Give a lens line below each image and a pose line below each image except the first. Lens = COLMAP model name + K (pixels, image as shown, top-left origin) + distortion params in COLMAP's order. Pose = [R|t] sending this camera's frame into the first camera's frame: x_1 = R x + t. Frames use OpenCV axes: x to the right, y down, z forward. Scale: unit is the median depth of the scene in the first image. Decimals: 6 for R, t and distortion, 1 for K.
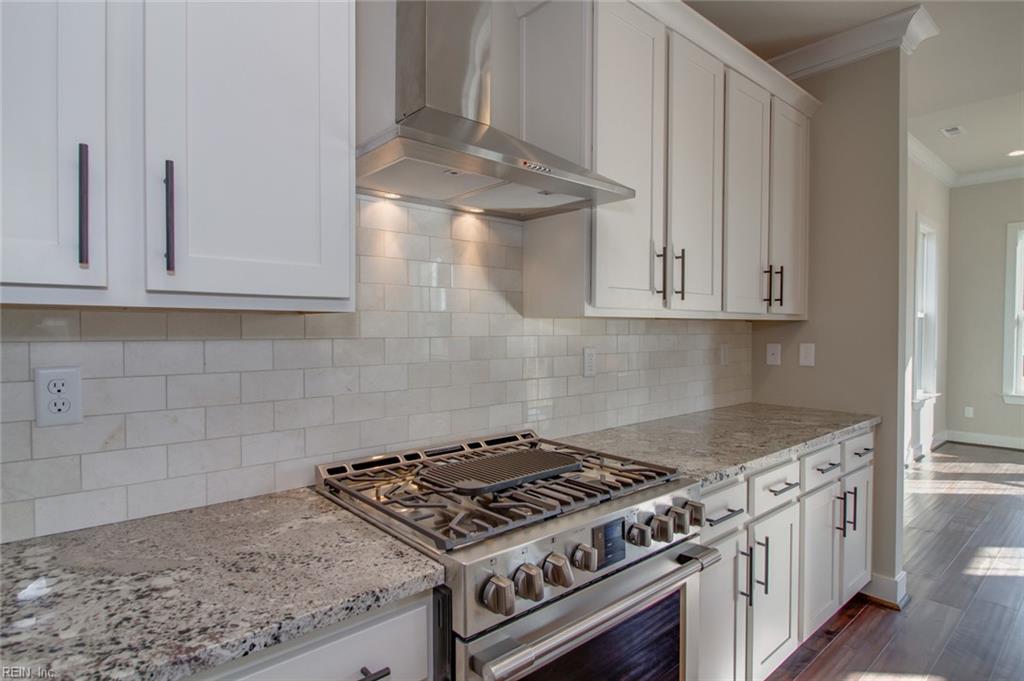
lens RADIAL K [[539.7, 0, 507.6], [0, 539.7, 333.8], [0, 0, 1]] dist [-0.003321, -0.001047]
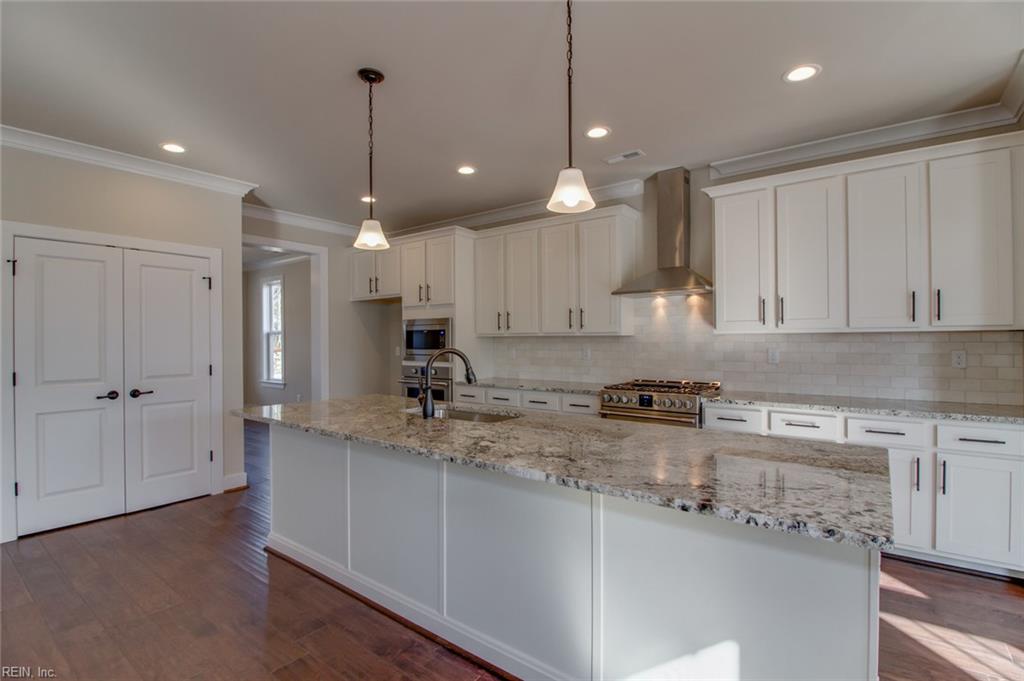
lens RADIAL K [[473.0, 0, 515.7], [0, 473.0, 334.7], [0, 0, 1]] dist [-0.009216, -0.001247]
pose [[0.212210, -0.016193, -0.977090, 1.852576], [-0.005652, 0.999826, -0.017797, 0.012911], [0.977208, 0.009299, 0.212081, -0.295343]]
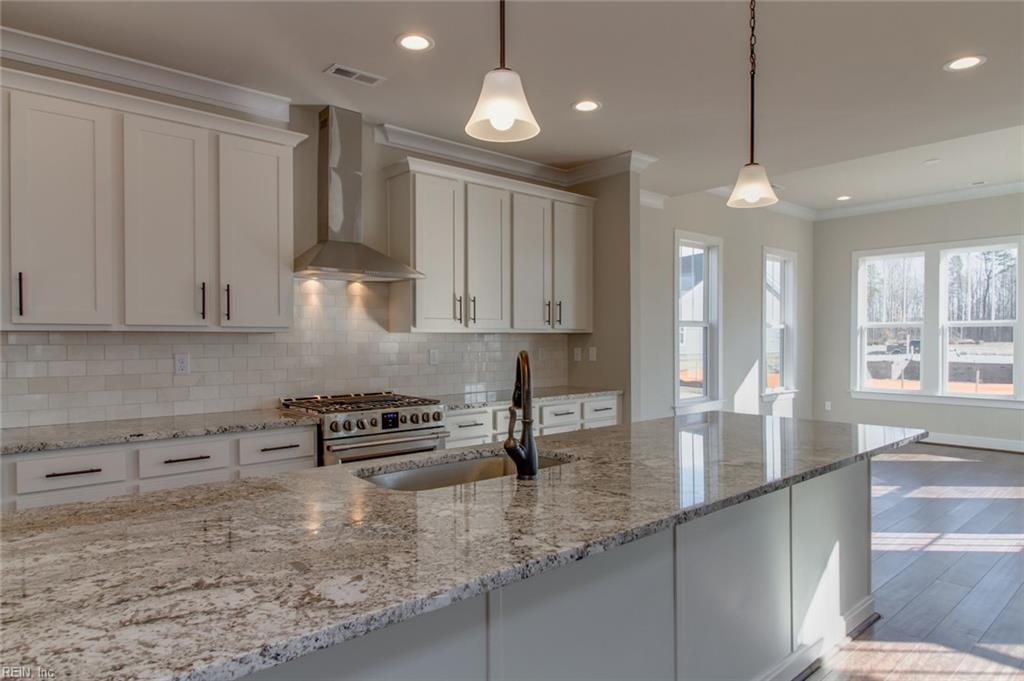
lens RADIAL K [[603.1, 0, 512.7], [0, 603.1, 343.9], [0, 0, 1]] dist [0.007169, -0.000408]
pose [[0.999987, -0.005057, -0.000538, 0.484399], [0.005056, 0.999985, -0.002260, 0.016937], [0.000549, 0.002258, 0.999997, -1.189903]]
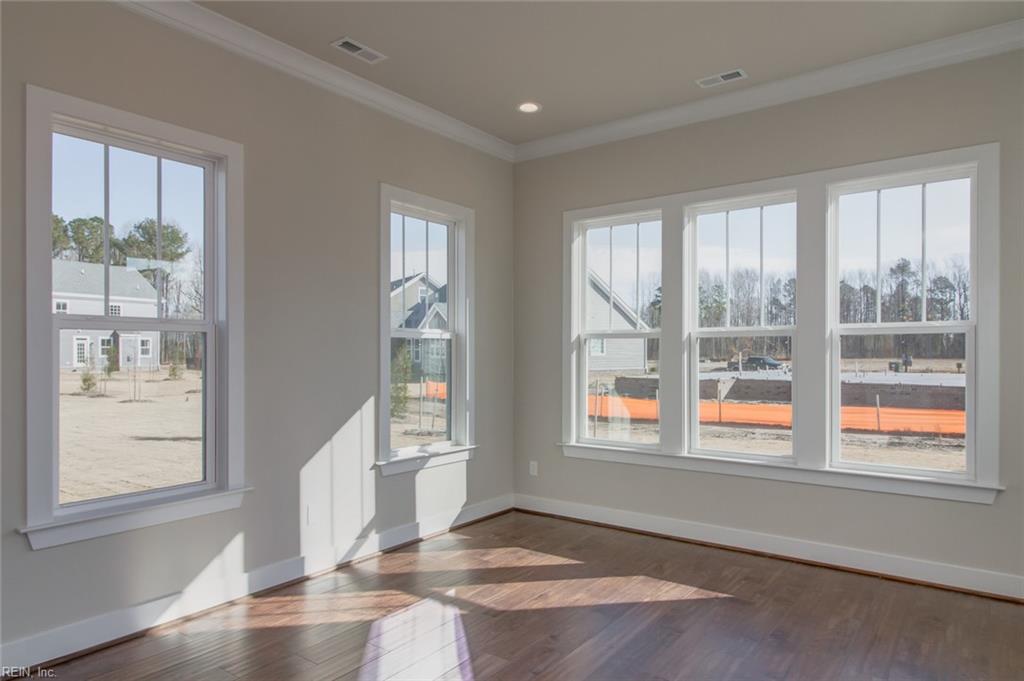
lens RADIAL K [[603.1, 0, 506.2], [0, 603.1, 344.9], [0, 0, 1]] dist [0.007169, -0.000408]
pose [[0.983321, -0.001286, 0.181875, 2.198336], [0.006184, 0.999633, -0.026366, -0.002098], [-0.181774, 0.027051, 0.982968, 0.650314]]
